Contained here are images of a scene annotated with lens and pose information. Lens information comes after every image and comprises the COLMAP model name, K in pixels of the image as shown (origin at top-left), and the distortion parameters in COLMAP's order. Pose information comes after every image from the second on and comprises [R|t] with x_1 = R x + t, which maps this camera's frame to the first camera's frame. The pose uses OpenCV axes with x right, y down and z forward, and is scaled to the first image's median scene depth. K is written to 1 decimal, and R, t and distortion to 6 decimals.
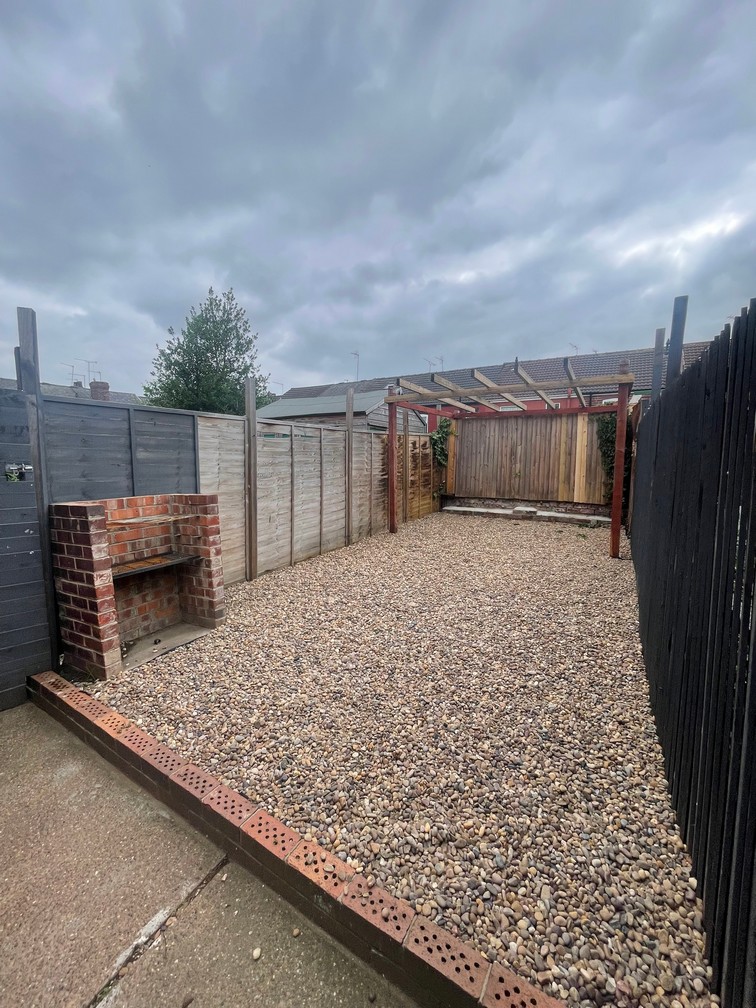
lens RADIAL K [[399.5, 0, 376.8], [0, 399.5, 501.0], [0, 0, 1]] dist [0.016416, -0.000039]
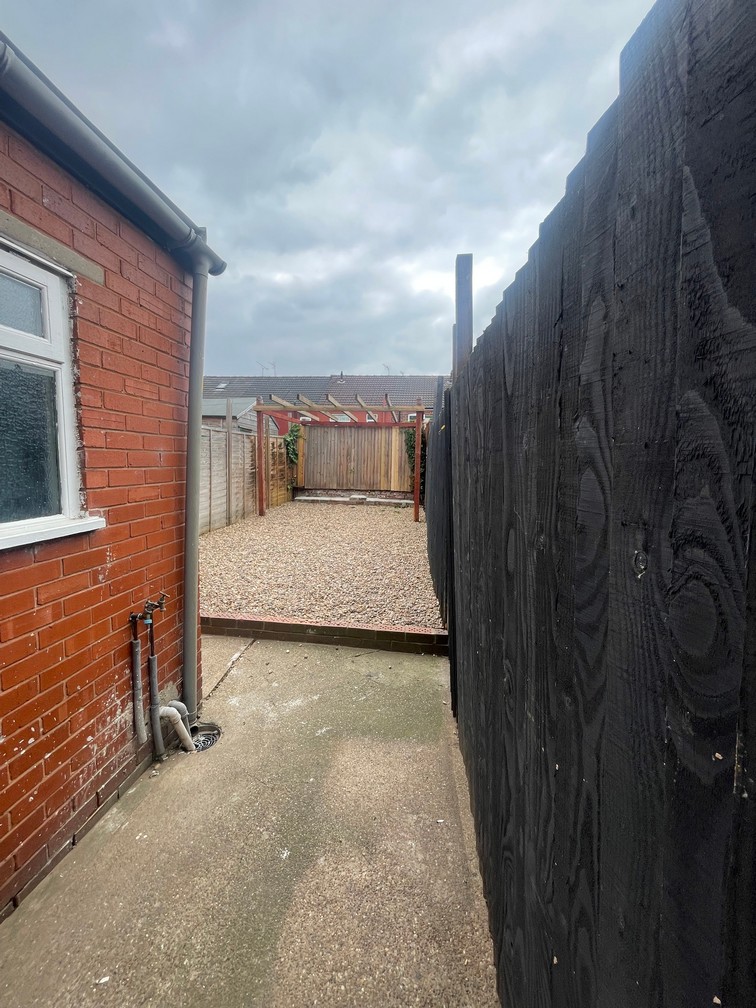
lens RADIAL K [[405.4, 0, 378.0], [0, 405.4, 504.0], [0, 0, 1]] dist [-0.017160, 0.000147]
pose [[0.907105, -0.029515, 0.419868, -0.142097], [0.029594, 0.999542, 0.006326, 0.041063], [-0.419862, 0.006687, 0.907563, -0.256880]]
